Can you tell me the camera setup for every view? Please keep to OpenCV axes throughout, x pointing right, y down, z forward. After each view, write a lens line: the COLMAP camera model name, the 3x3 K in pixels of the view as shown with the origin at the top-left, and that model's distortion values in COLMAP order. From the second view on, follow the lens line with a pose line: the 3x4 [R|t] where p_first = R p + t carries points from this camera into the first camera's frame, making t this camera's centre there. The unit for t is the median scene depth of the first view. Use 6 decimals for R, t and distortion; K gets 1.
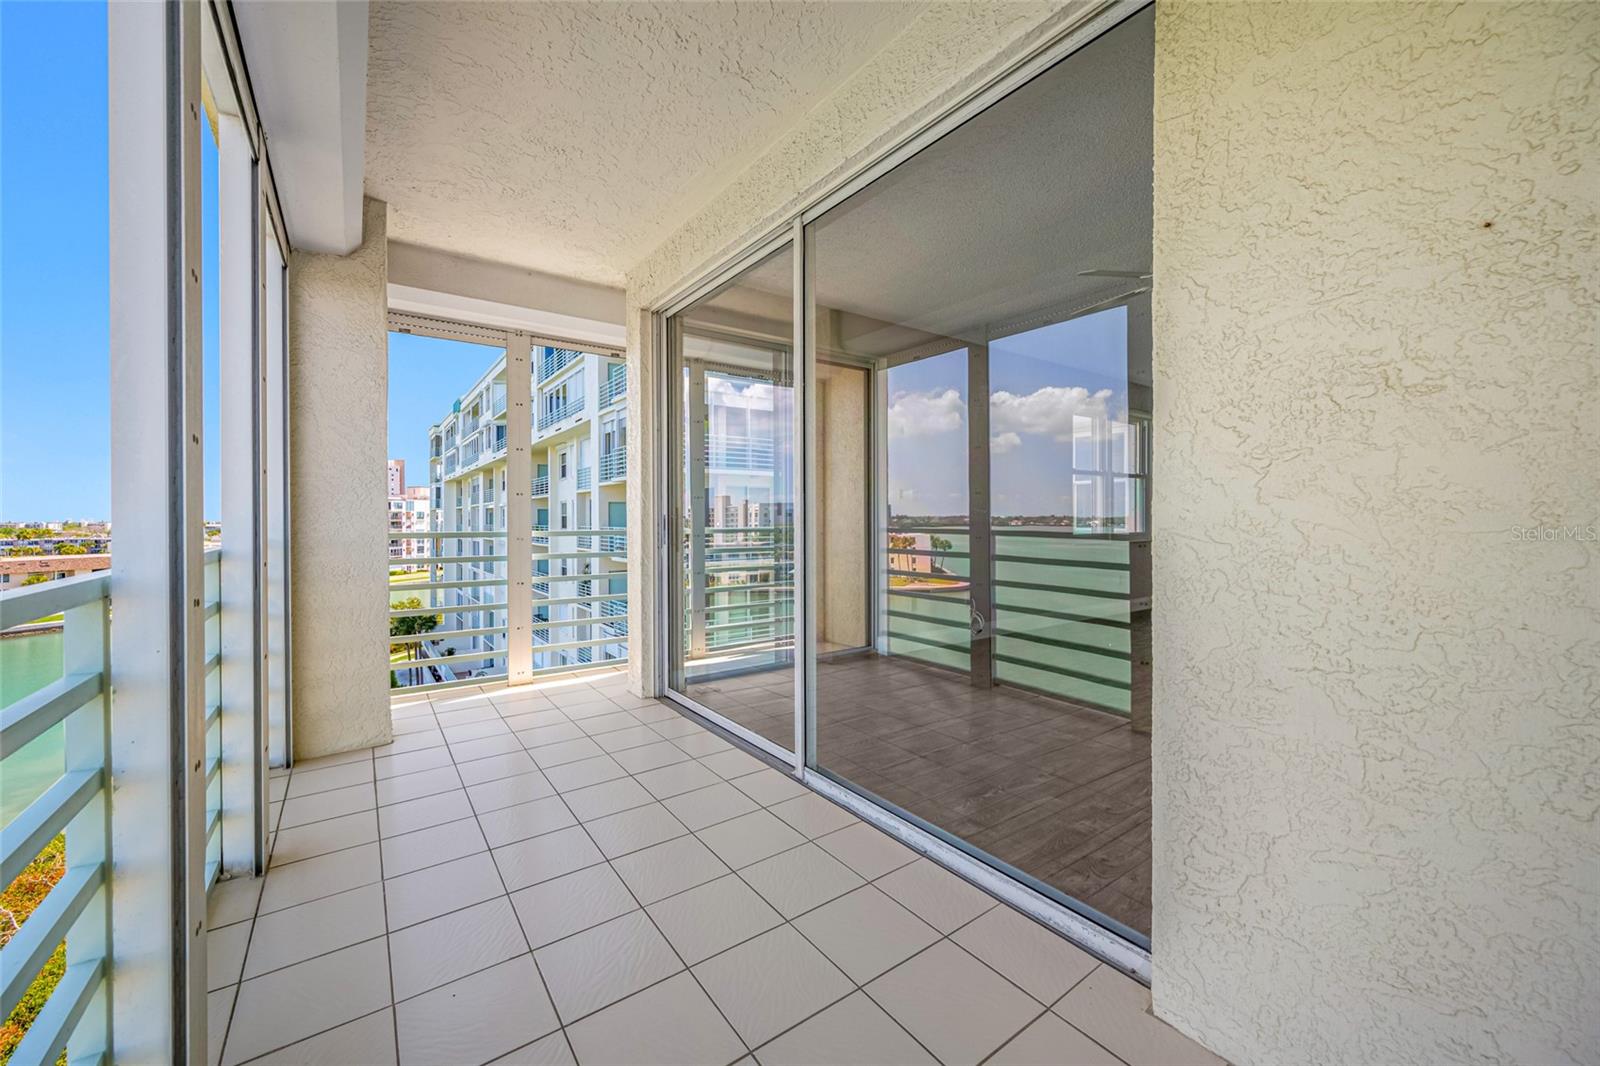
lens RADIAL K [[625.3, 0, 797.7], [0, 625.3, 526.0], [0, 0, 1]] dist [-0.002306, 0.000066]
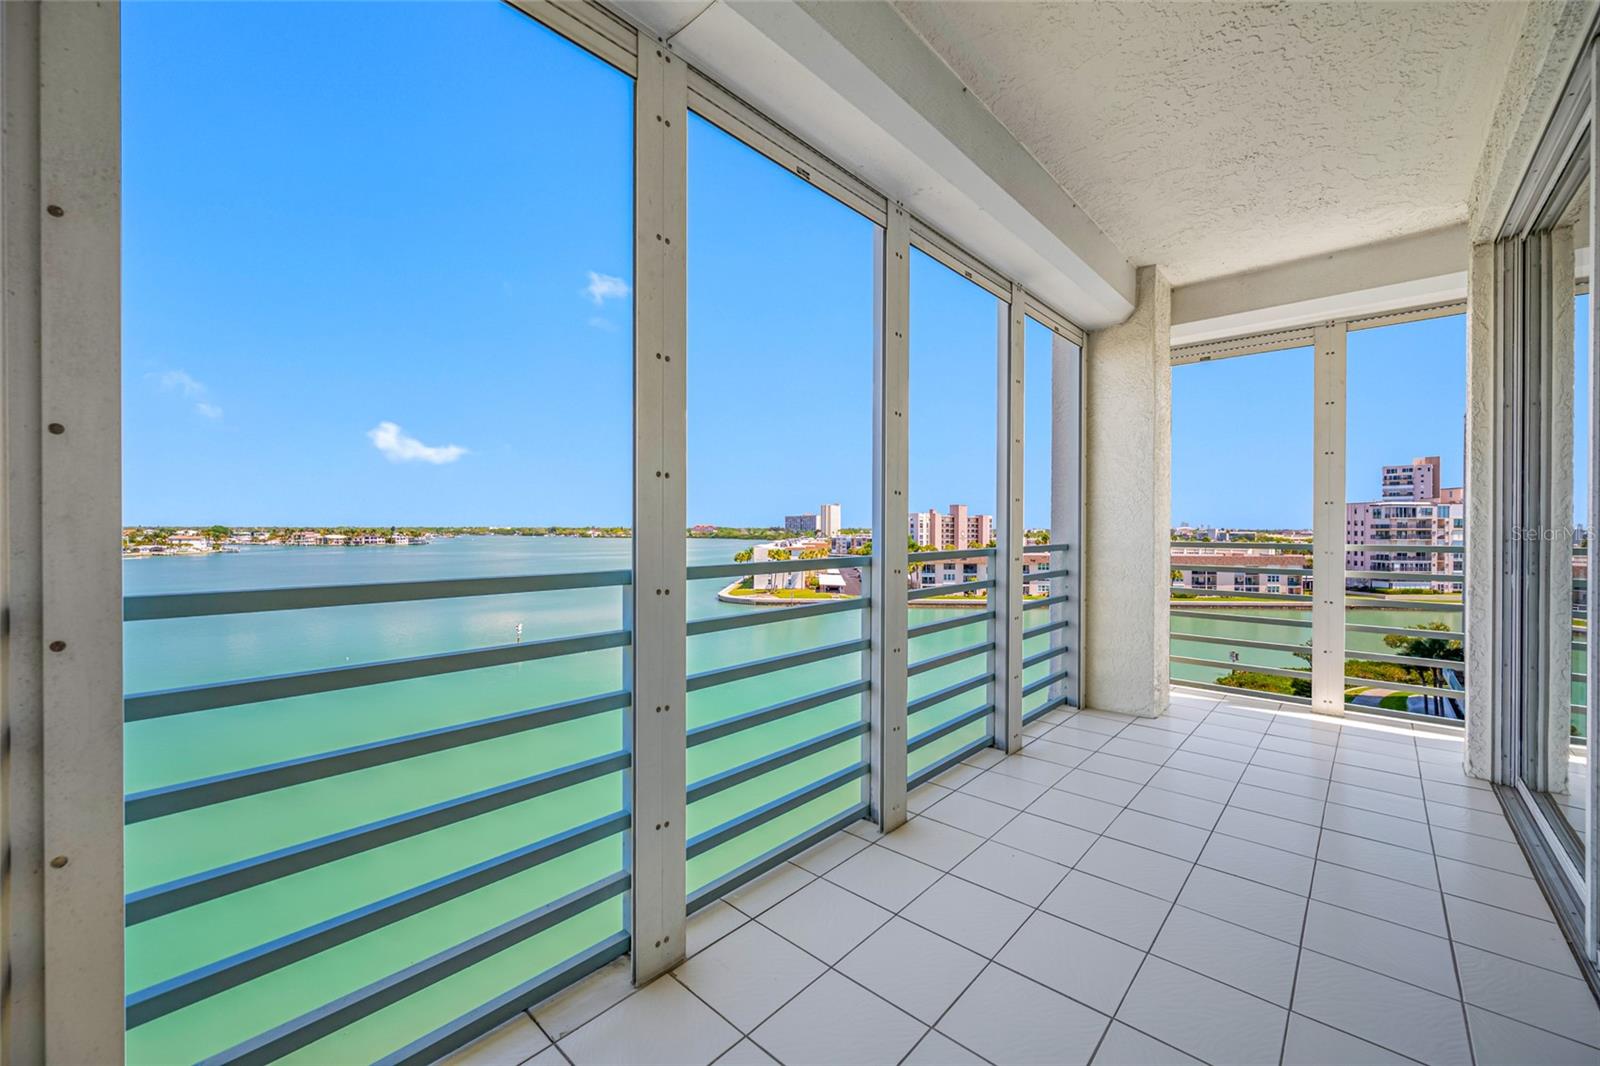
lens RADIAL K [[628.6, 0, 806.9], [0, 628.6, 533.8], [0, 0, 1]] dist [-0.002811, -0.000257]
pose [[0.211078, 0.011309, -0.977404, 0.305723], [-0.012495, 0.999883, 0.008871, -0.005174], [0.977389, 0.010340, 0.211194, 0.081833]]
